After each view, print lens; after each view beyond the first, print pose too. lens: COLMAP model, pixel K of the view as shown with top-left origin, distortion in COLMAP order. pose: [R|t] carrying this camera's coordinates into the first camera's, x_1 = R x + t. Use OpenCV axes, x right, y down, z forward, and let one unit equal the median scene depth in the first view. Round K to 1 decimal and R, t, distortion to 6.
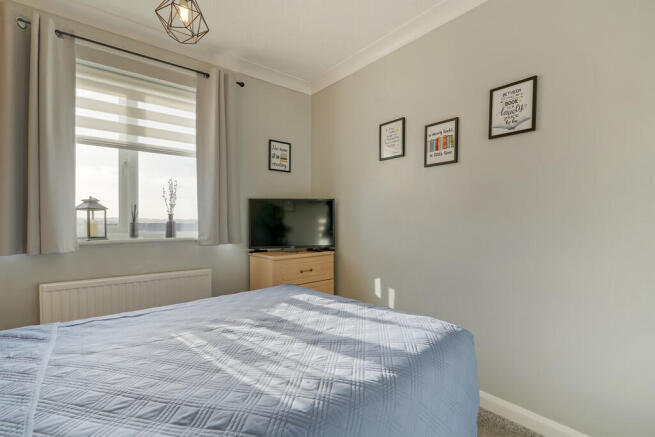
lens RADIAL K [[301.7, 0, 330.4], [0, 301.7, 229.1], [0, 0, 1]] dist [-0.020138, -0.000060]
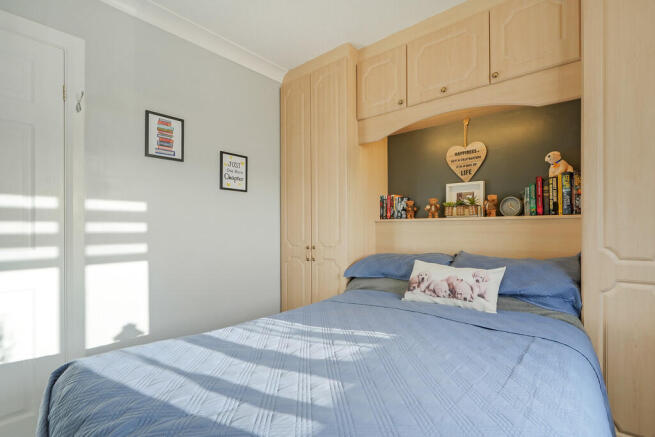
lens RADIAL K [[306.5, 0, 326.4], [0, 306.5, 231.1], [0, 0, 1]] dist [-0.000557, 0.000047]
pose [[-0.984542, 0.010232, -0.174851, -0.062032], [0.004986, 0.999525, 0.030413, -0.028369], [0.175079, 0.029071, -0.984125, 1.197606]]
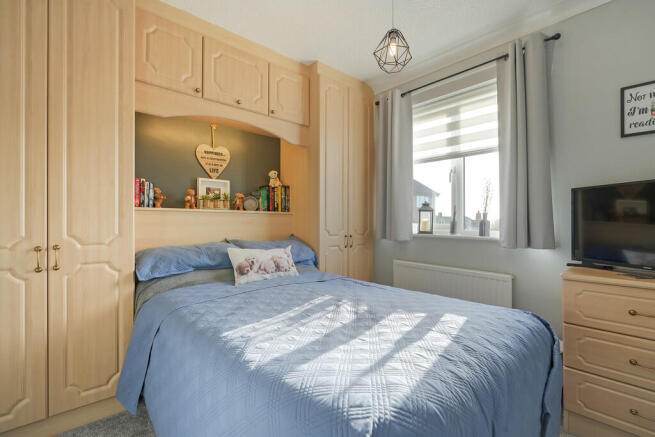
lens RADIAL K [[301.5, 0, 327.5], [0, 301.5, 218.5], [0, 0, 1]] dist [0.000230, 0.000381]
pose [[0.026461, -0.002557, -0.999647, 0.580633], [-0.032249, 0.999474, -0.003410, -0.013957], [0.999130, 0.032327, 0.026365, 0.565196]]
